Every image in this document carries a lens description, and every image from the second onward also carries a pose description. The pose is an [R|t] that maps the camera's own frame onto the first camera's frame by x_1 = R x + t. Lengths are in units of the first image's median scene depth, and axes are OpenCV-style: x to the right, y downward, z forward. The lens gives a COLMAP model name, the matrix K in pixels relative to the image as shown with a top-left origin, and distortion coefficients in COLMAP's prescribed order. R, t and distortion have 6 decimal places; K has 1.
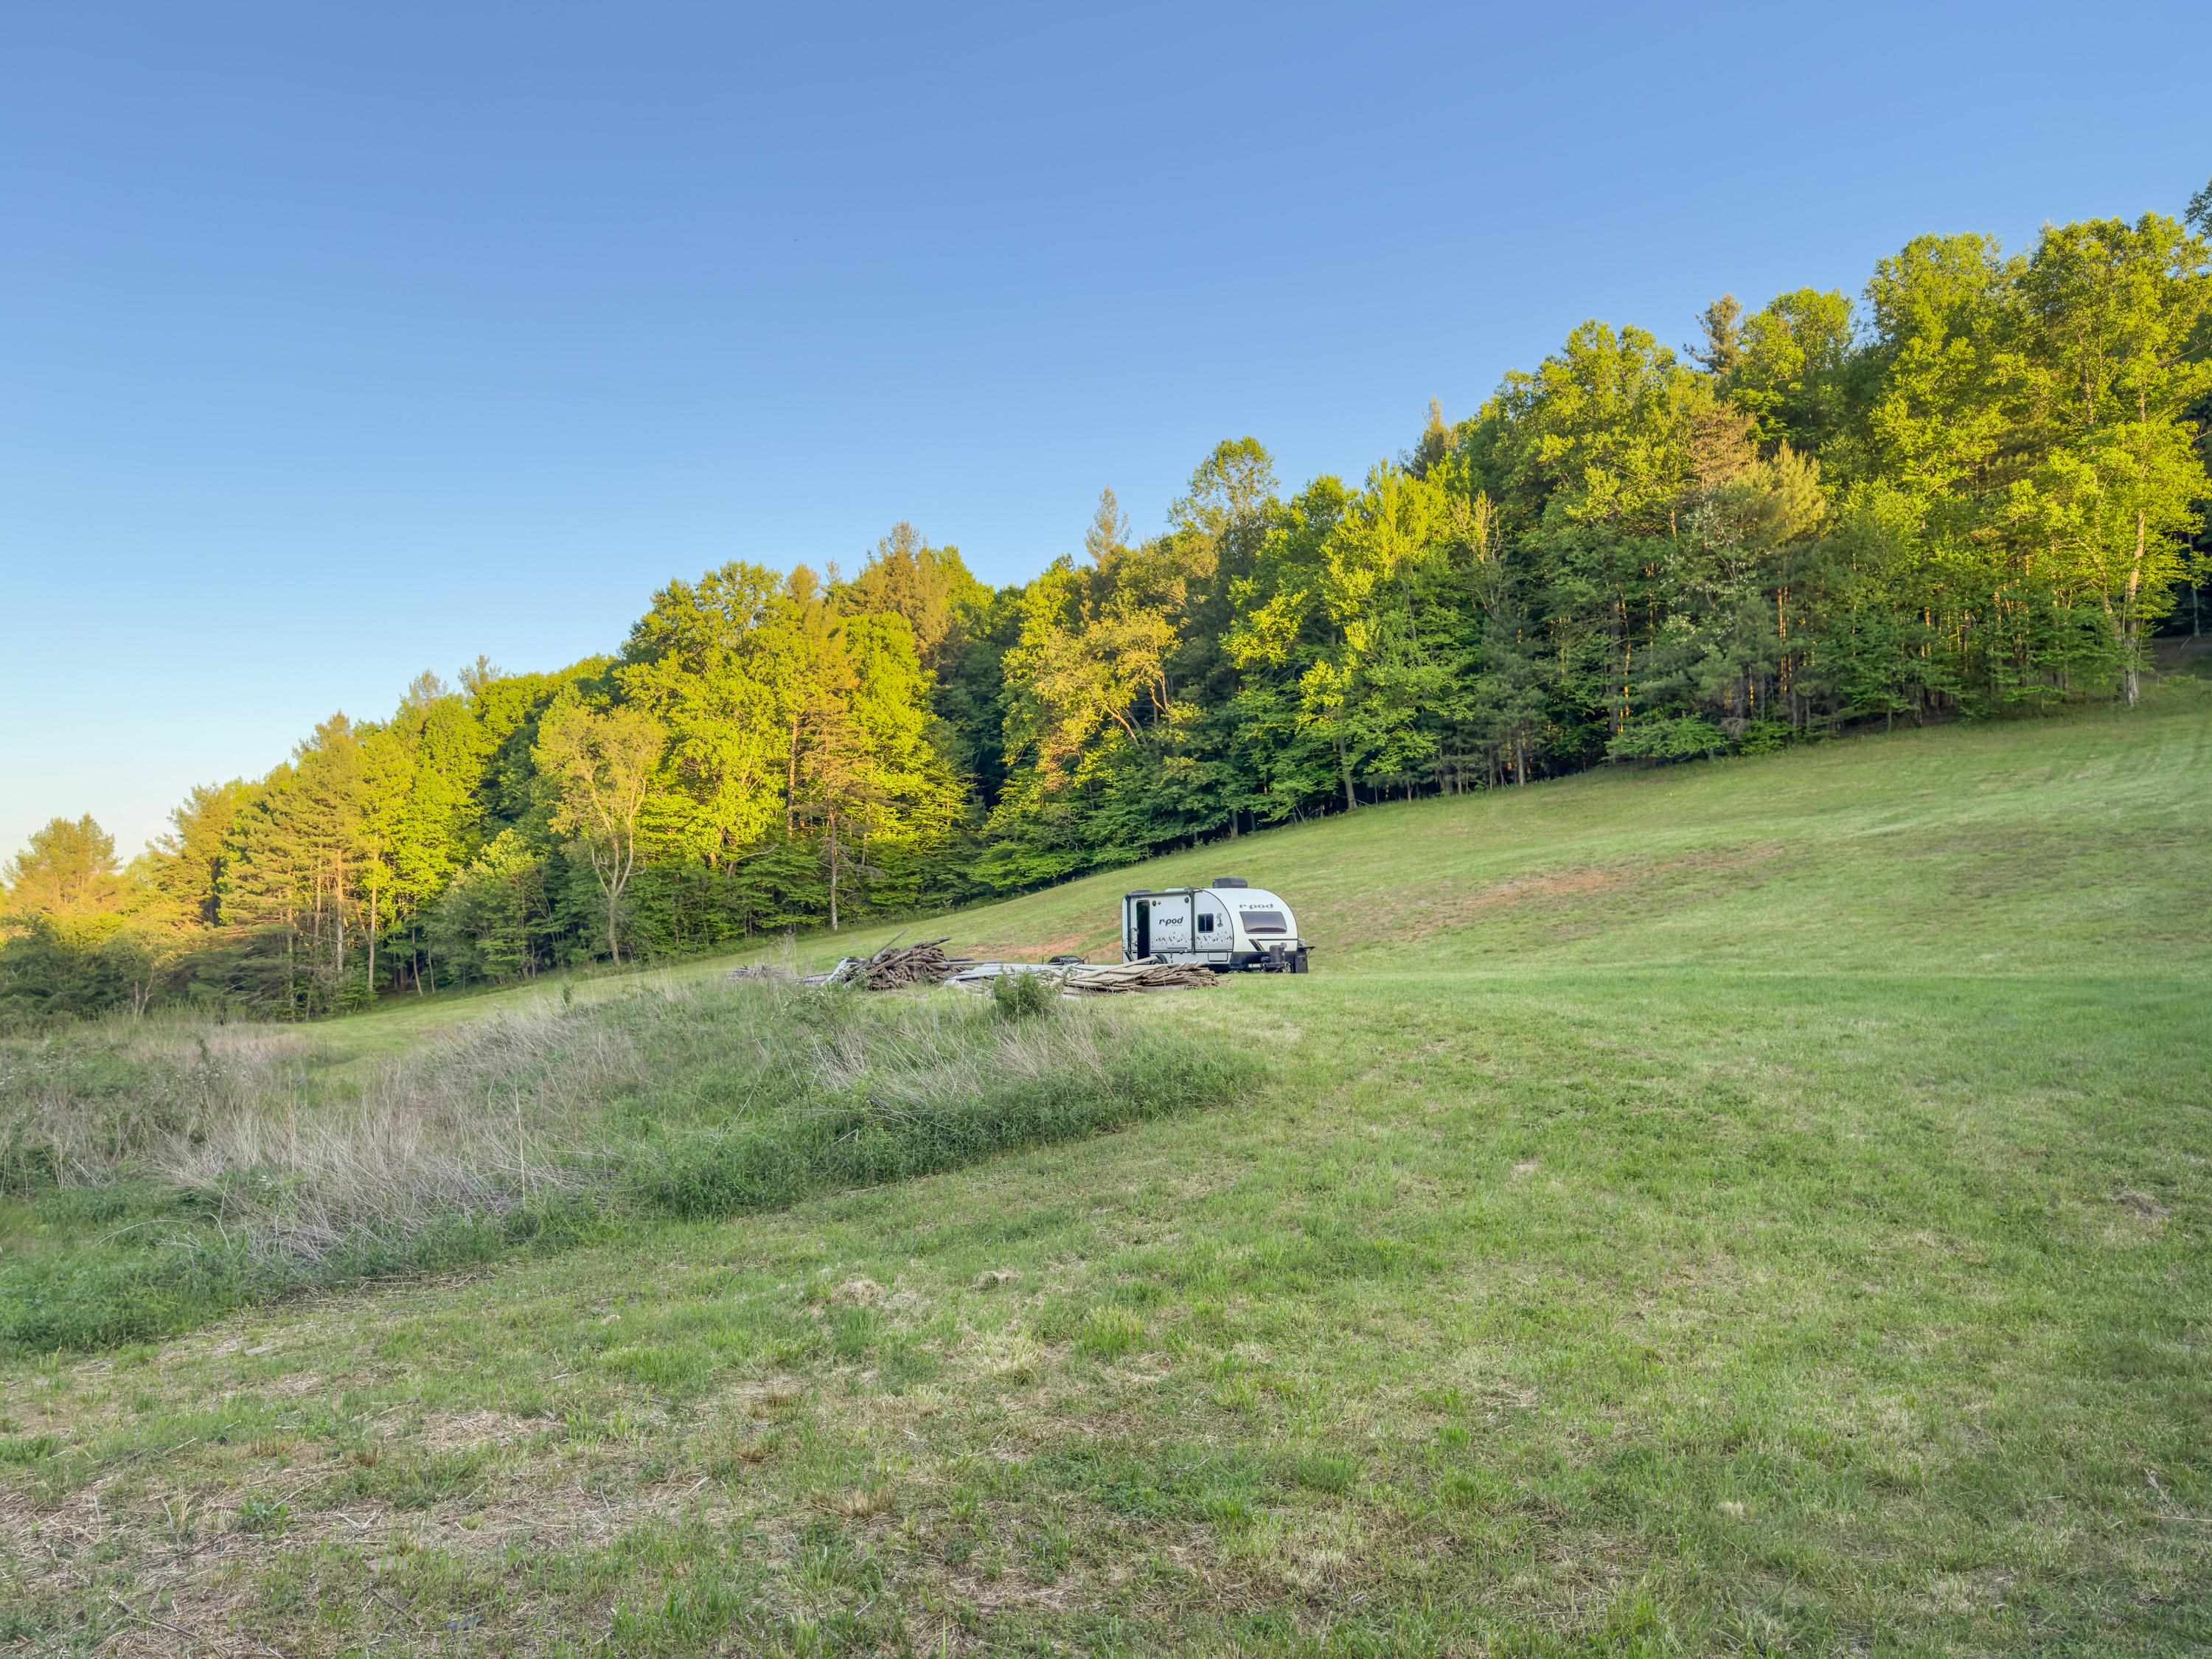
lens RADIAL K [[1578.9, 0, 1099.0], [0, 1578.9, 828.6], [0, 0, 1]] dist [0.022213, -0.000288]
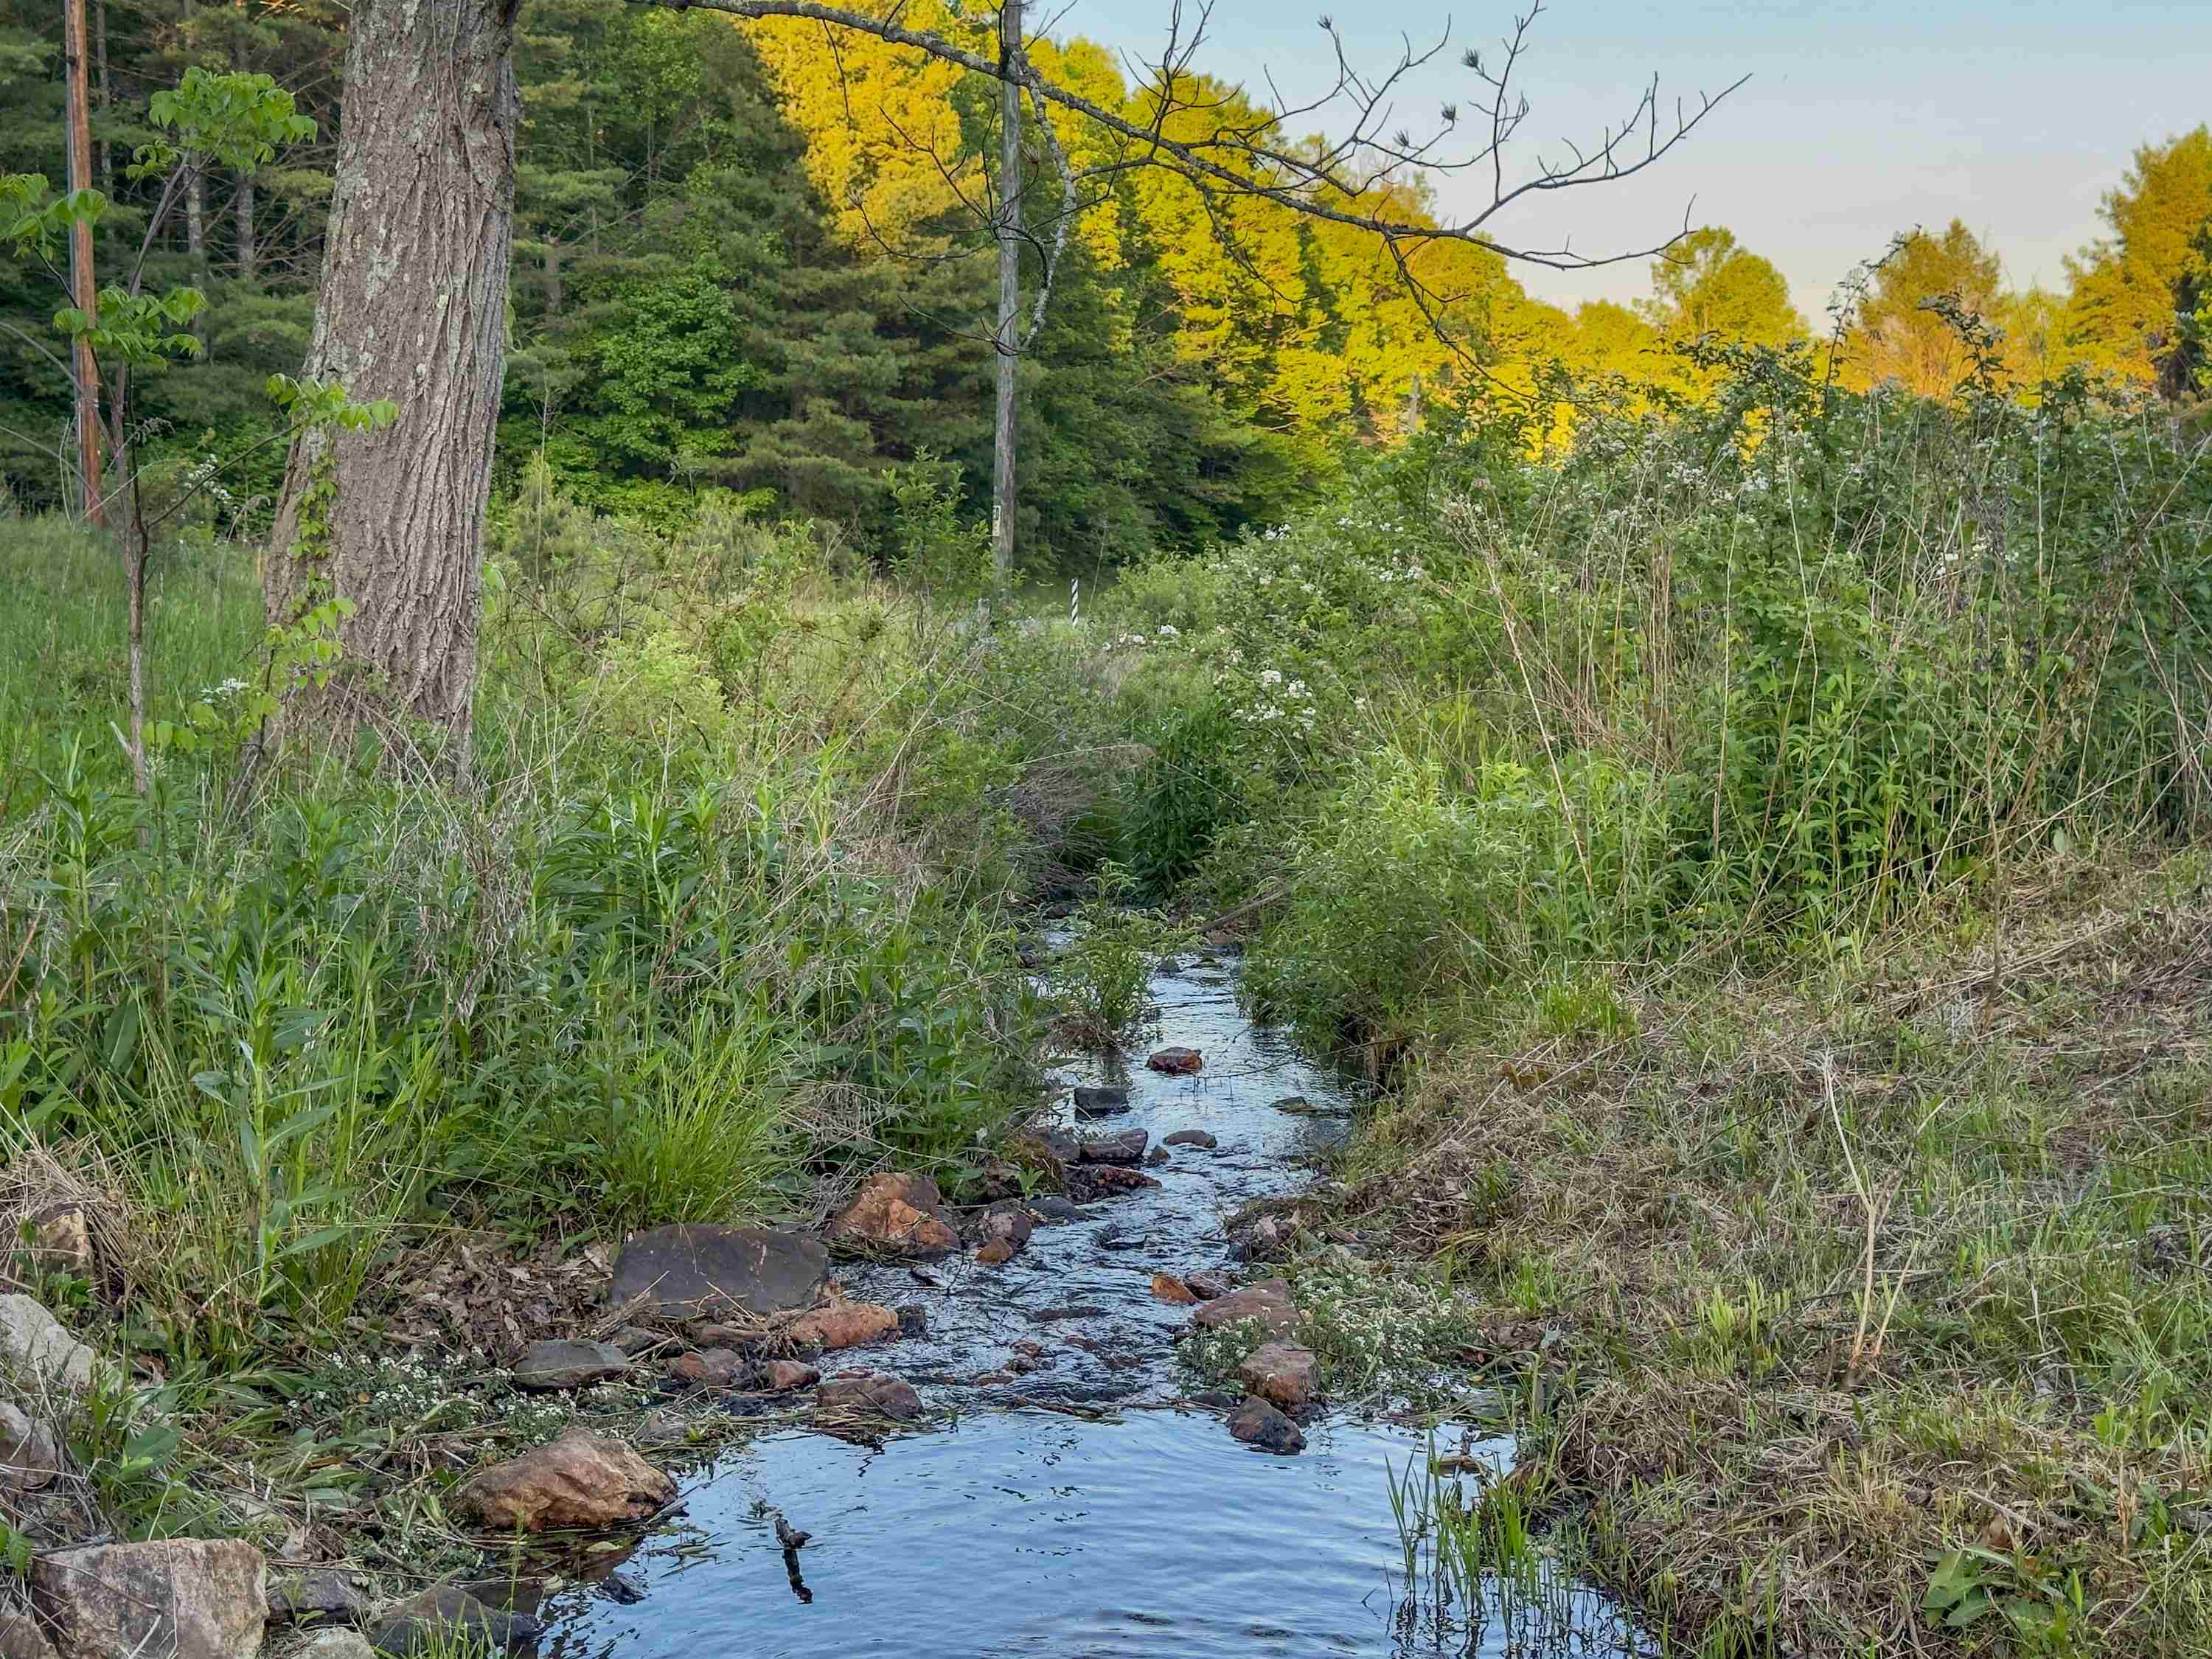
lens RADIAL K [[3139.6, 0, 1112.9], [0, 3139.6, 830.2], [0, 0, 1]] dist [0.032765, 0.000000]
pose [[0.699471, 0.051546, -0.712800, -0.047548], [0.083928, 0.984569, 0.153557, 0.012876], [0.709716, -0.167232, 0.684351, -0.047533]]
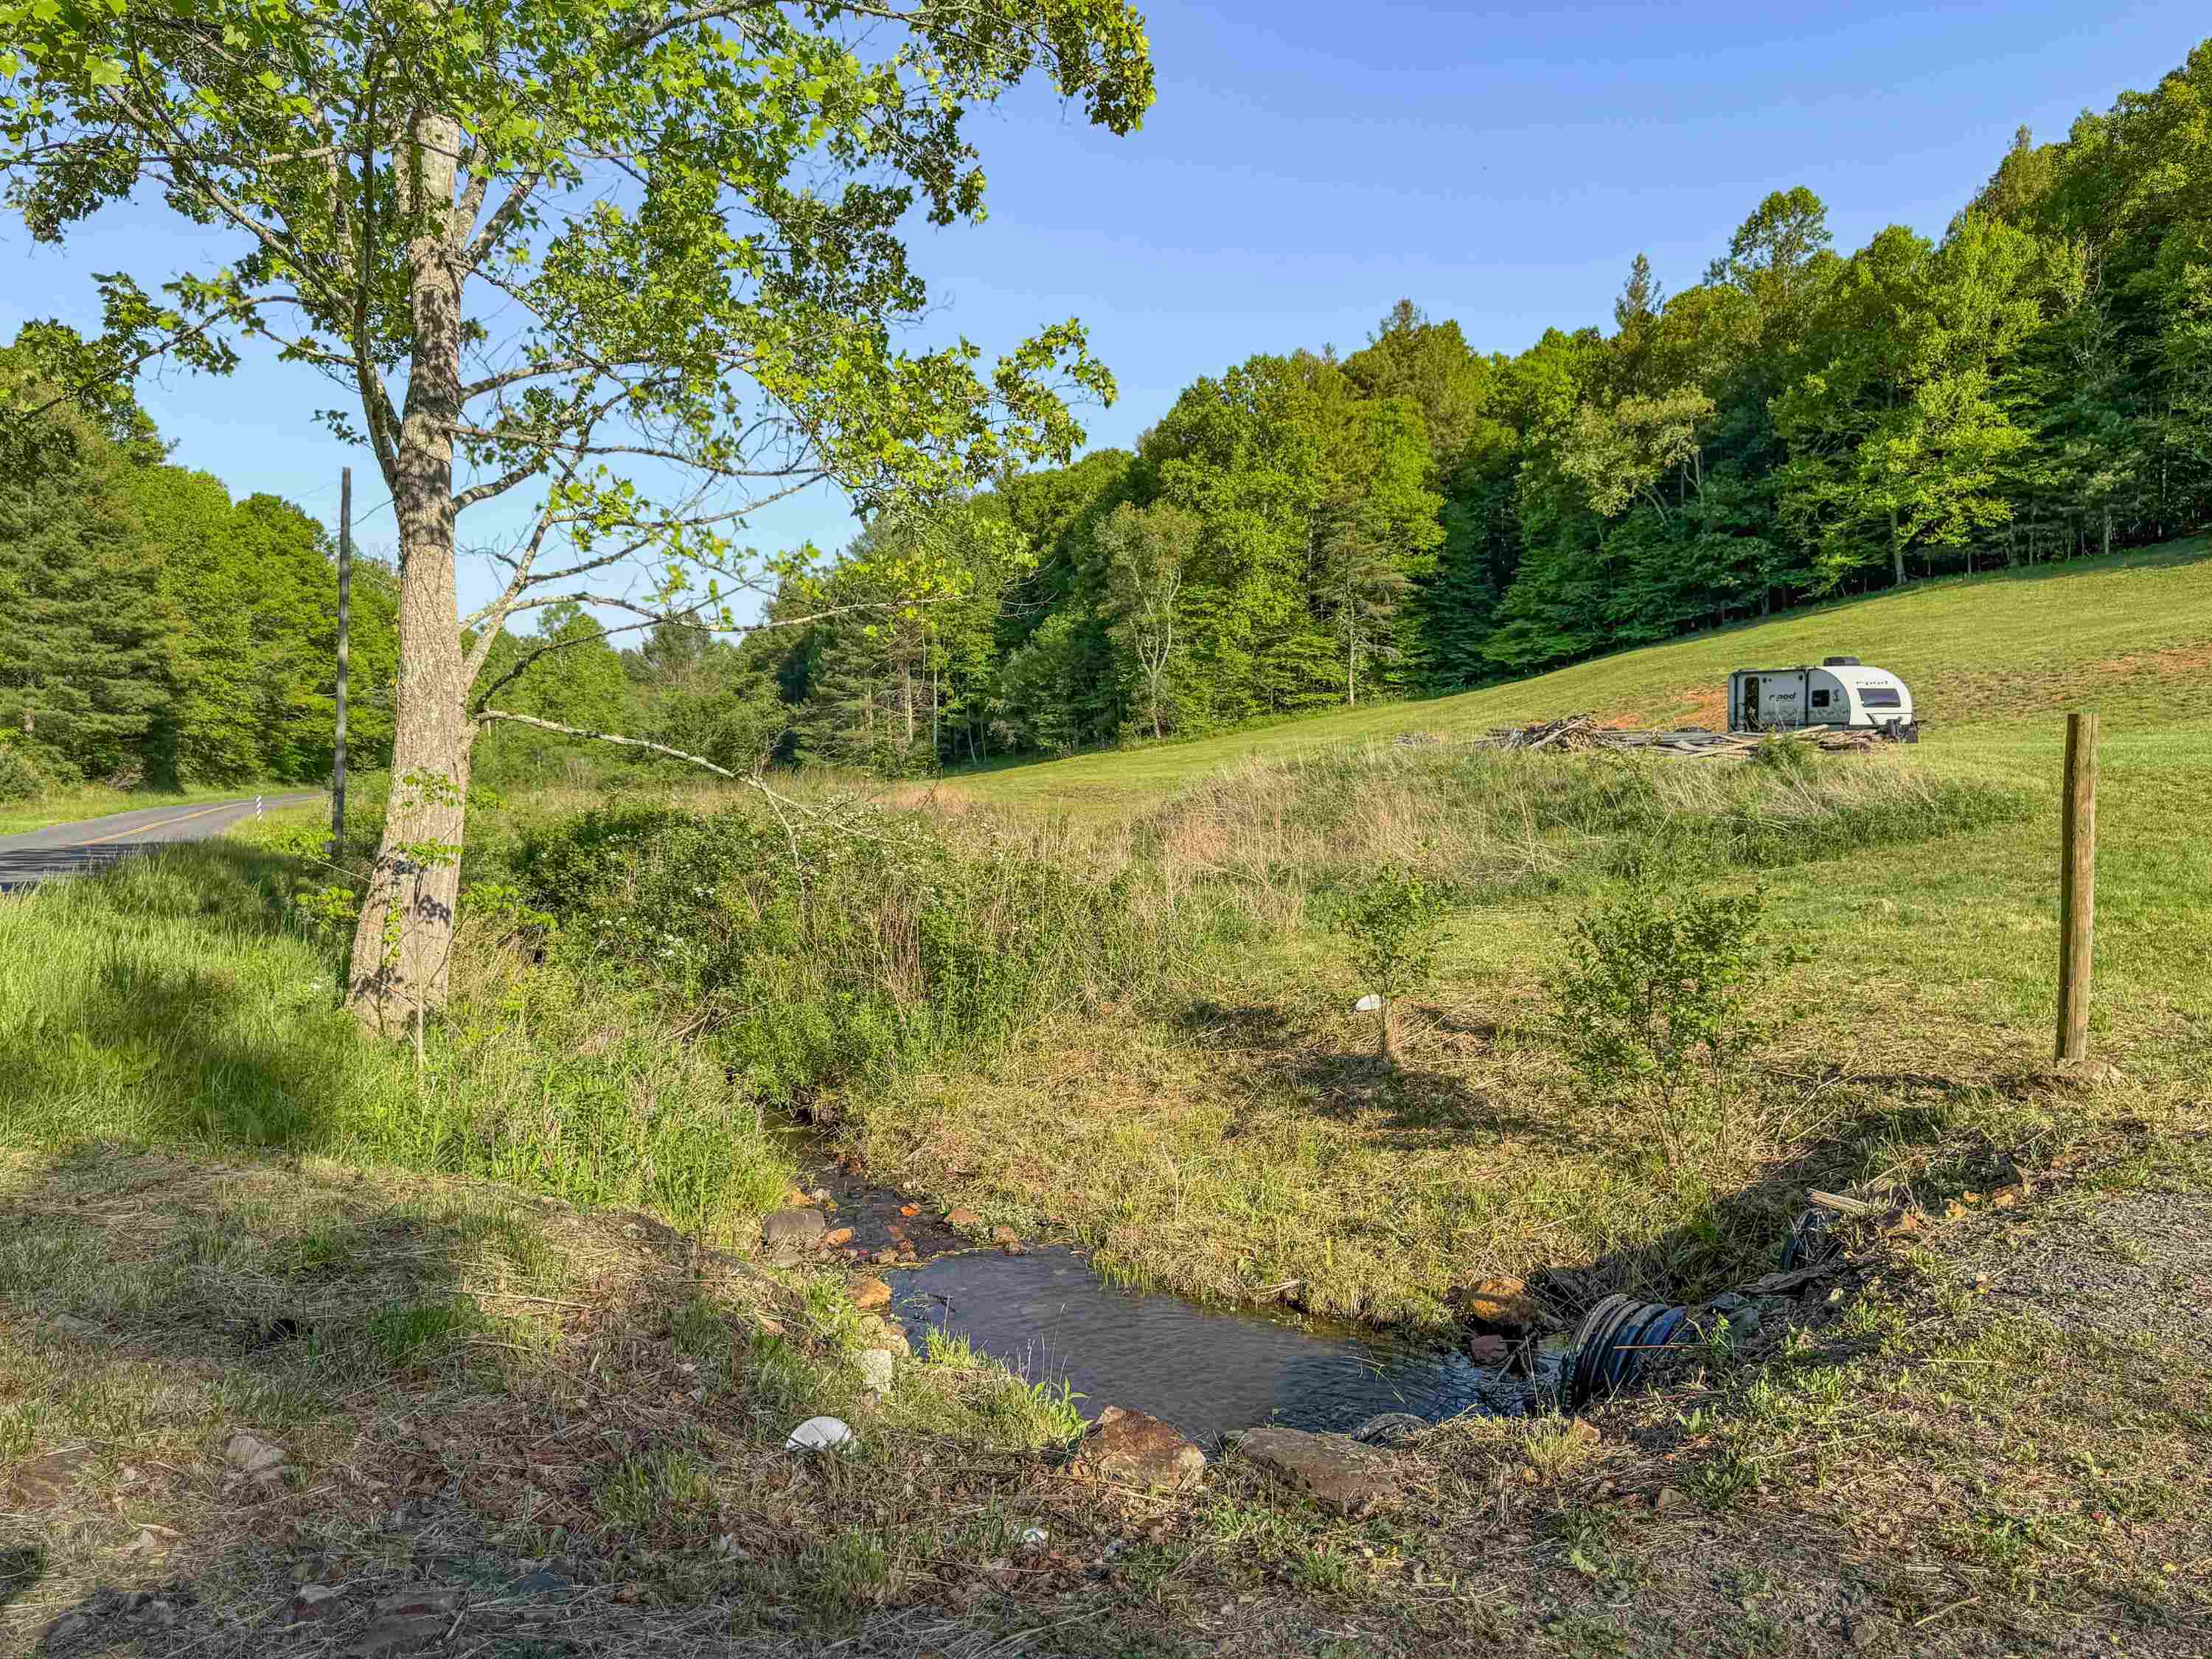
lens RADIAL K [[1578.9, 0, 1101.5], [0, 1578.9, 838.4], [0, 0, 1]] dist [0.022213, -0.000288]
pose [[0.963615, 0.023993, -0.266214, -0.052470], [0.014964, 0.989559, 0.143352, -0.004155], [0.266874, -0.142120, 0.953195, -0.089289]]
